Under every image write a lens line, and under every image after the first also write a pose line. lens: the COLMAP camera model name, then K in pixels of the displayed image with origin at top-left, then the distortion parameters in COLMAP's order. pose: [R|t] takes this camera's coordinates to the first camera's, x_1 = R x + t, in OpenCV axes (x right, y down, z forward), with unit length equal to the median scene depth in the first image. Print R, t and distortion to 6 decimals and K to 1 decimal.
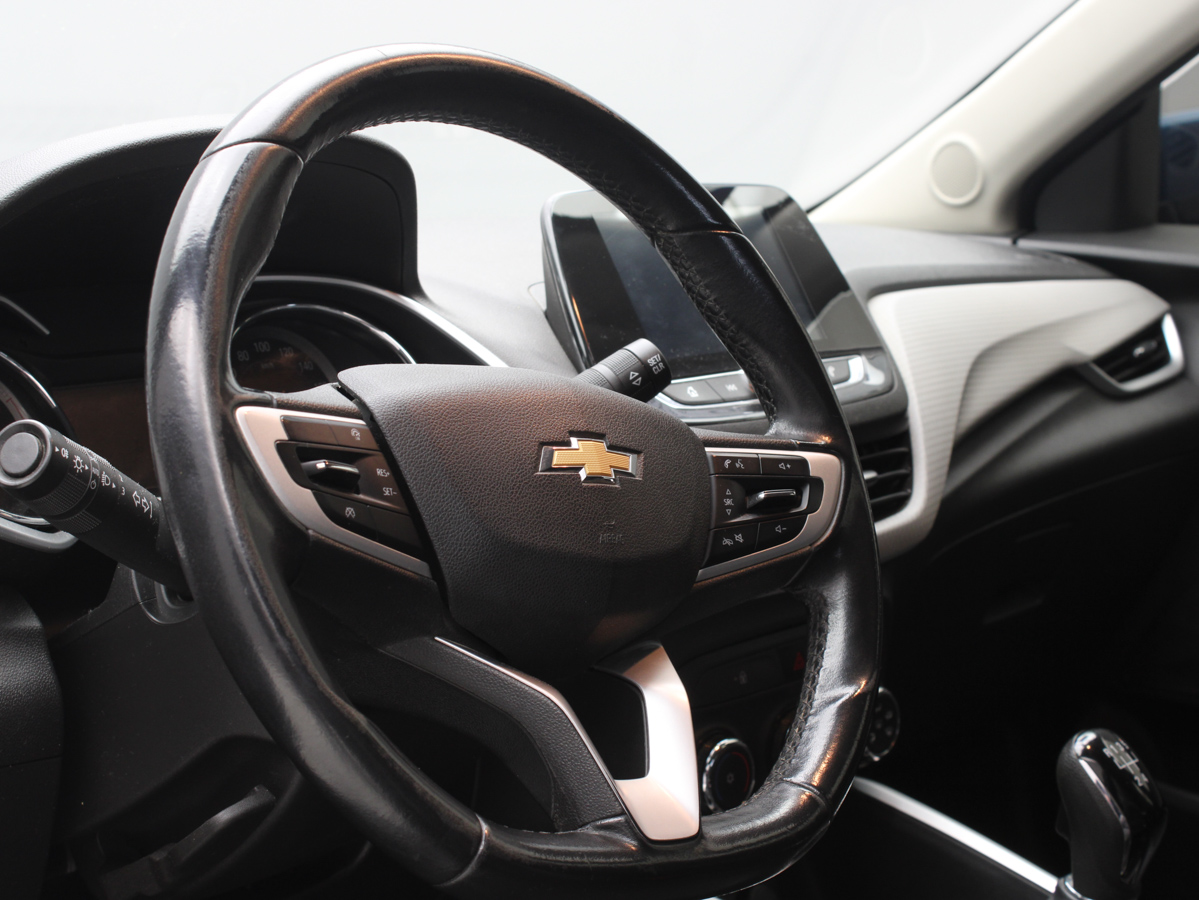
lens RADIAL K [[2193.9, 0, 599.5], [0, 2193.9, 450.0], [0, 0, 1]] dist [0.005736, -0.084007]
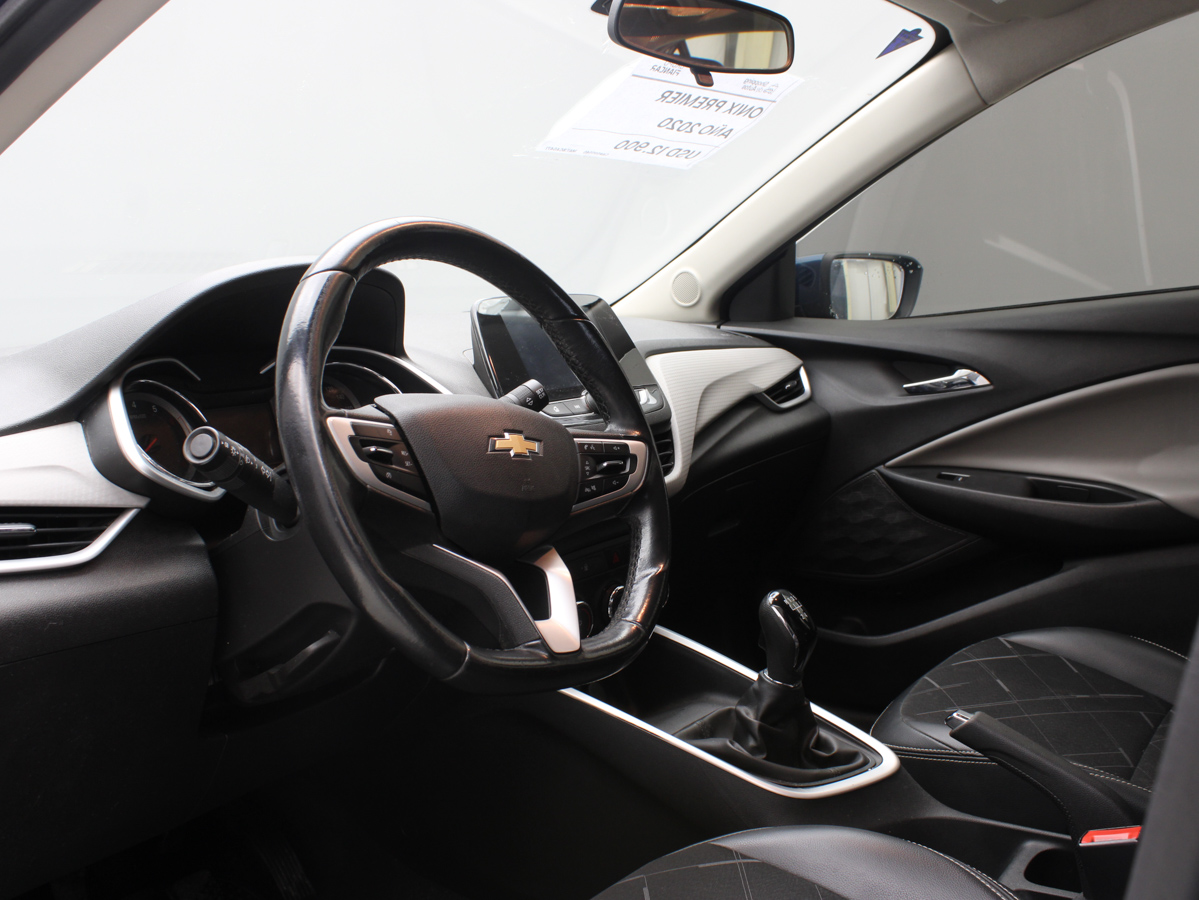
lens RADIAL K [[1248.5, 0, 599.5], [0, 1248.5, 450.0], [0, 0, 1]] dist [-0.120739, 0.130321]
pose [[0.994115, -0.014687, 0.107334, -0.043269], [0.014510, 0.999892, 0.002427, 0.006538], [-0.107358, -0.000855, 0.994220, -0.029394]]
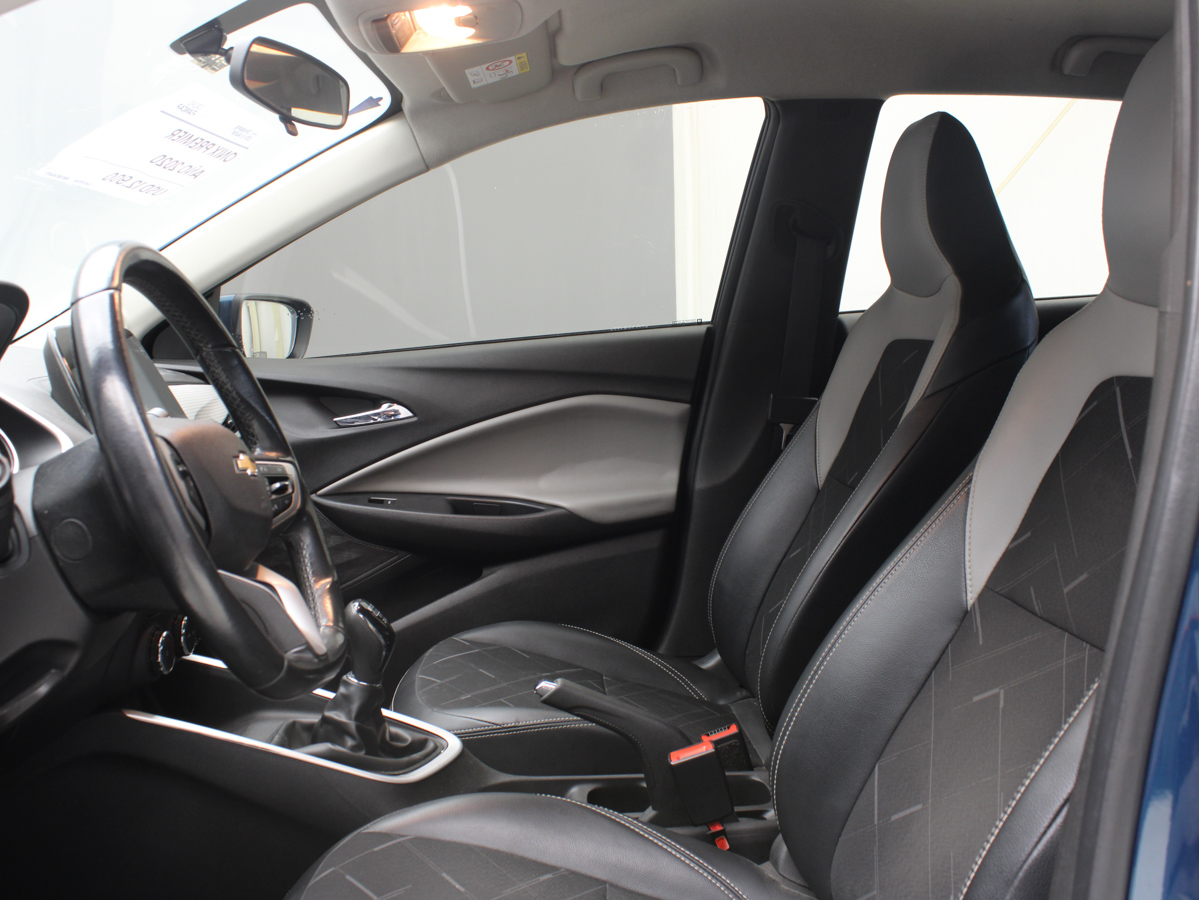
lens RADIAL K [[1248.5, 0, 599.5], [0, 1248.5, 450.0], [0, 0, 1]] dist [-0.120739, 0.130321]
pose [[0.728041, -0.035106, 0.684634, -0.484167], [0.058540, 0.998224, -0.011066, 0.019620], [-0.683029, 0.048135, 0.728803, 0.013278]]
